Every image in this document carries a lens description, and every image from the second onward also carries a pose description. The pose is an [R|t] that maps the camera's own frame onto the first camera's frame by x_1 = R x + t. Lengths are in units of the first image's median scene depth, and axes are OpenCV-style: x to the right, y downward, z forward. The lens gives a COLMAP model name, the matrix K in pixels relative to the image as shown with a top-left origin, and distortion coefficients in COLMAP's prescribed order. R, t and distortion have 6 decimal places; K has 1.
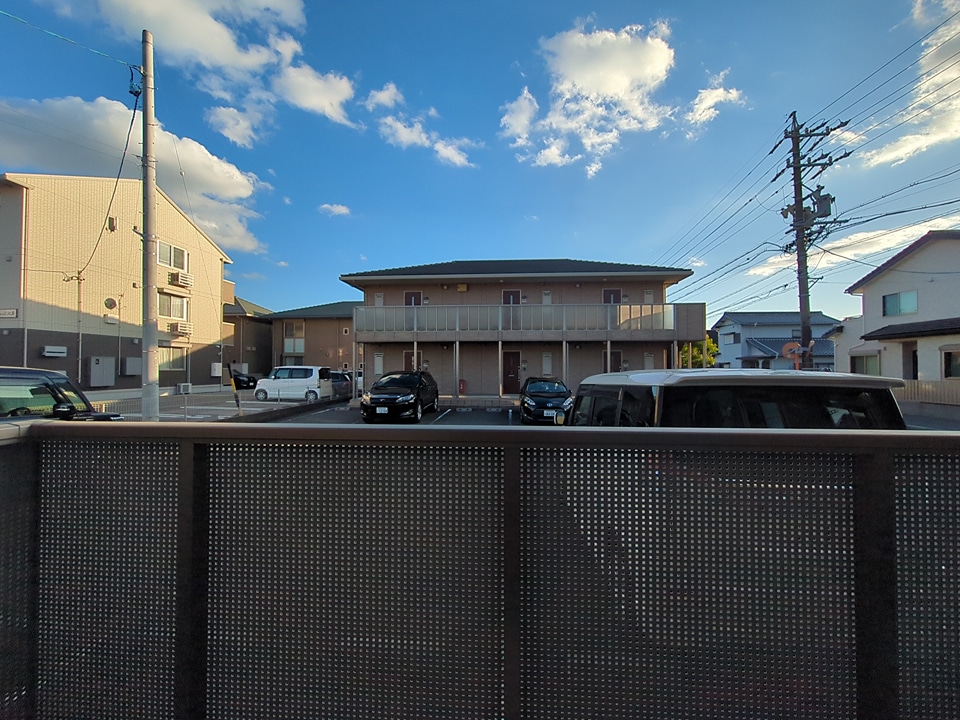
lens RADIAL K [[384.3, 0, 494.4], [0, 384.3, 356.2], [0, 0, 1]] dist [0.032712, 0.000209]
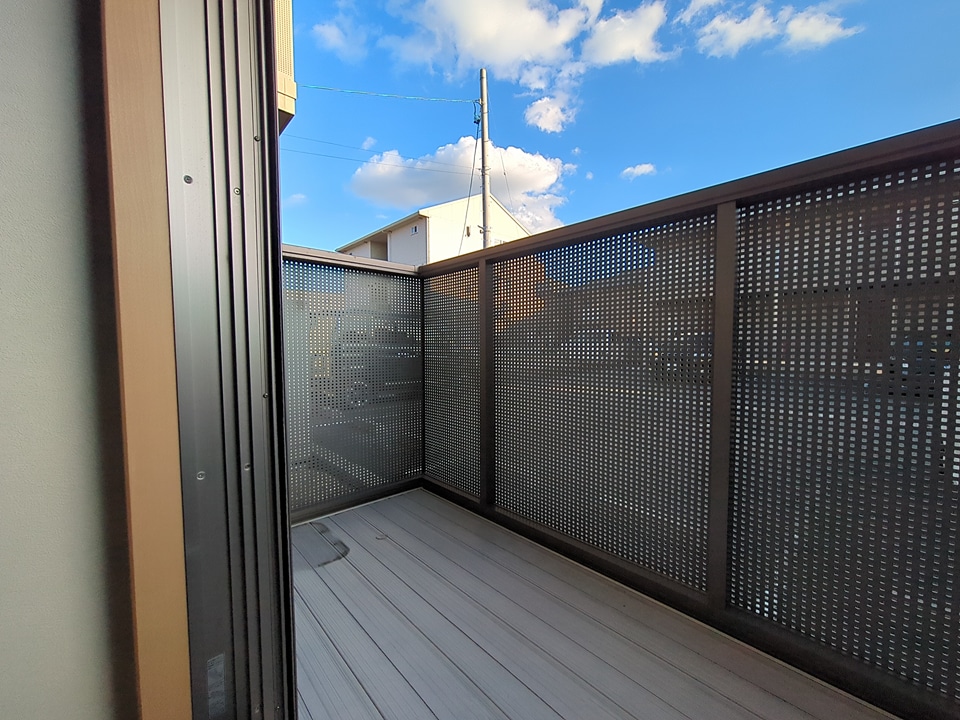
lens RADIAL K [[380.5, 0, 484.2], [0, 380.5, 360.9], [0, 0, 1]] dist [0.000521, -0.000024]
pose [[0.738814, 0.030680, -0.673211, -0.083534], [0.049580, 0.993781, 0.099701, -0.056324], [0.672083, -0.107038, 0.732698, 0.093123]]
